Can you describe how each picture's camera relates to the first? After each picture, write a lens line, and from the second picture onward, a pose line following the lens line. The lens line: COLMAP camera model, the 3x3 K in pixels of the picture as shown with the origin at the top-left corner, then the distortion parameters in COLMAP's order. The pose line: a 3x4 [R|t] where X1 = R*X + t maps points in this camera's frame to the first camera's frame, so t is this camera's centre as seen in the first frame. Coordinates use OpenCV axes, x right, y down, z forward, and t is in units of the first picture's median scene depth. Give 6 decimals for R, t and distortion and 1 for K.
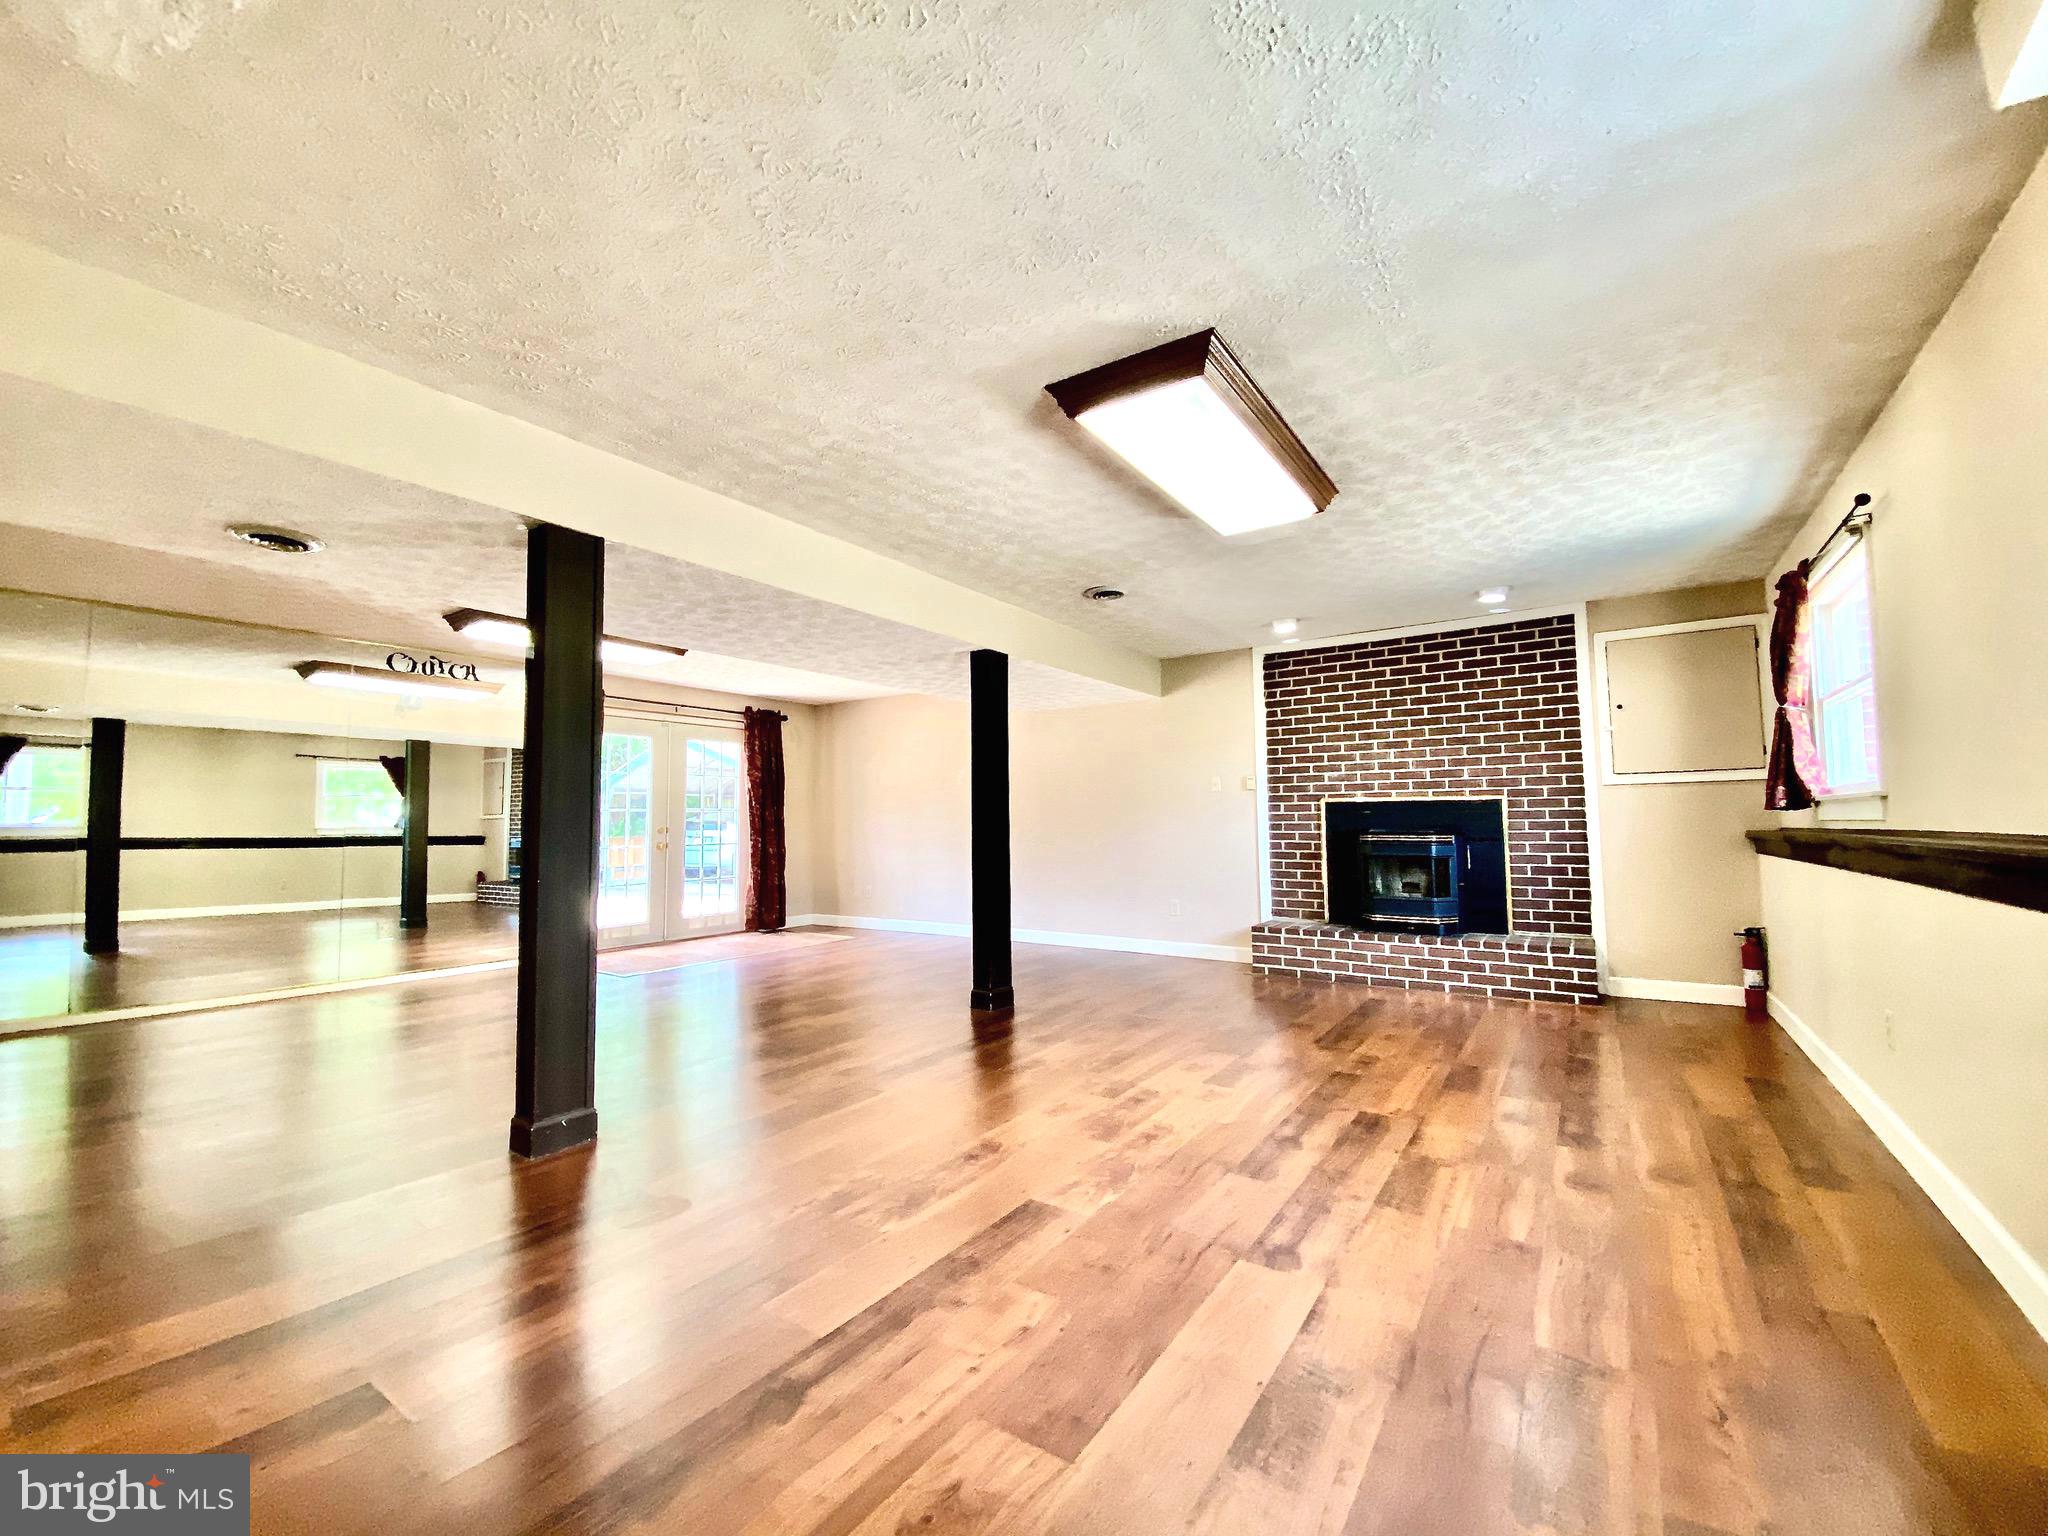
lens RADIAL K [[831.8, 0, 993.0], [0, 831.8, 768.3], [0, 0, 1]] dist [-0.000488, -0.011996]
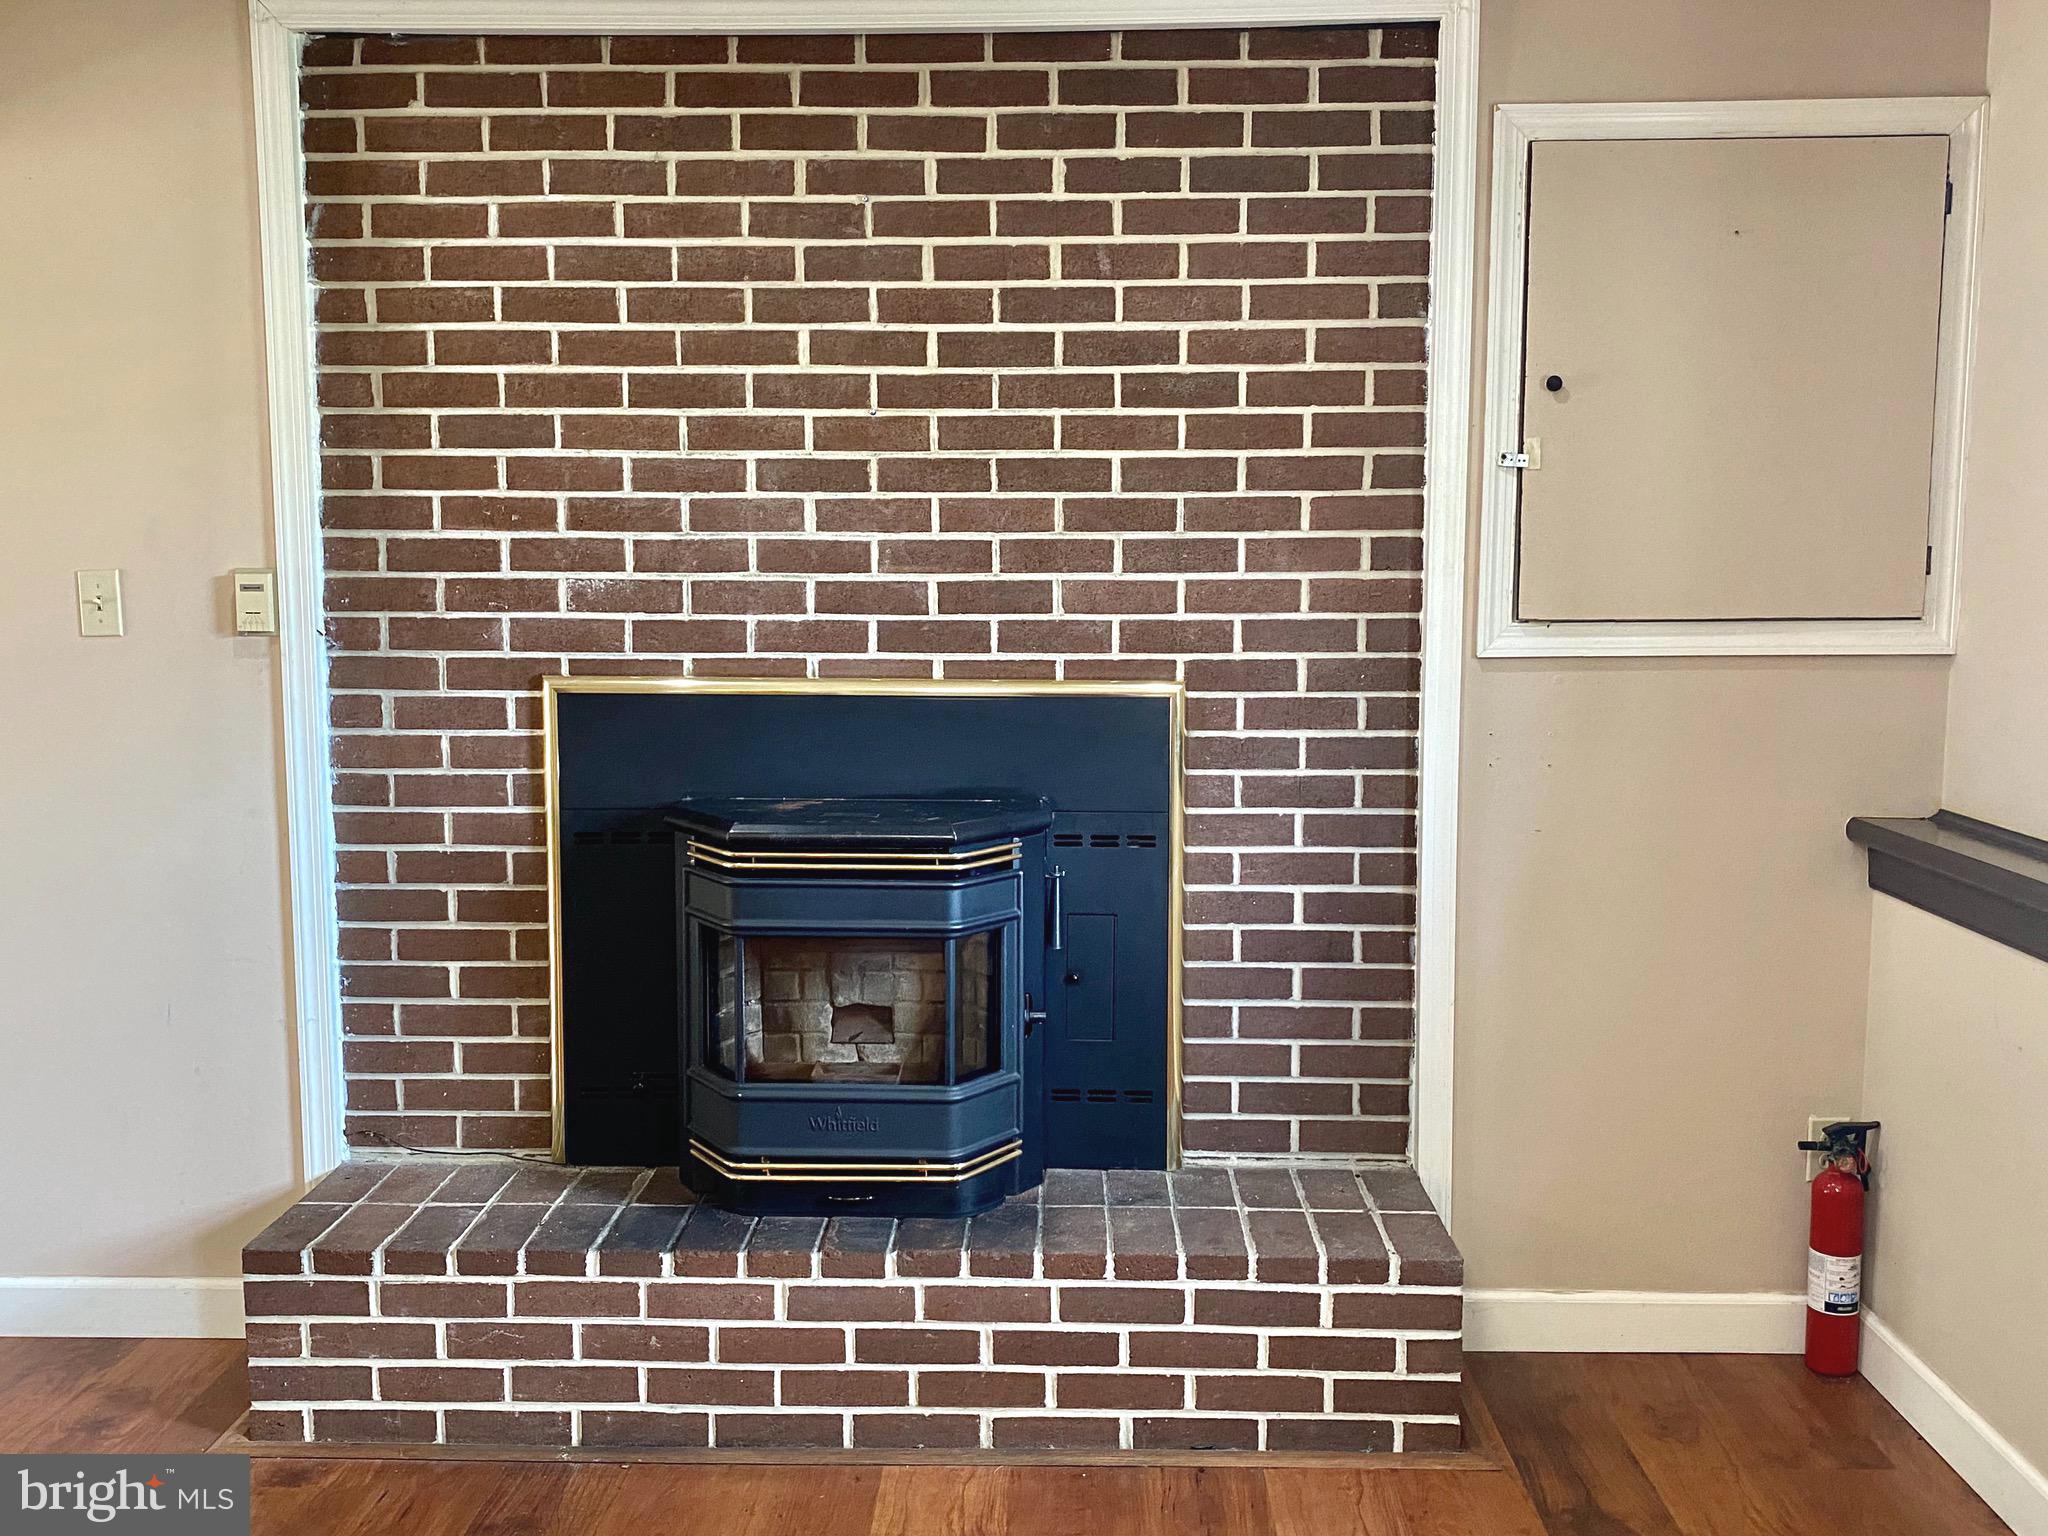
lens RADIAL K [[1963.6, 0, 1024.0], [0, 1963.6, 768.0], [0, 0, 1]] dist [0.065261, -0.018469]
pose [[0.828016, -0.053746, 0.558122, 0.197674], [-0.045573, 0.985651, 0.162527, -0.041373], [-0.558849, -0.160011, 0.813686, 0.470256]]
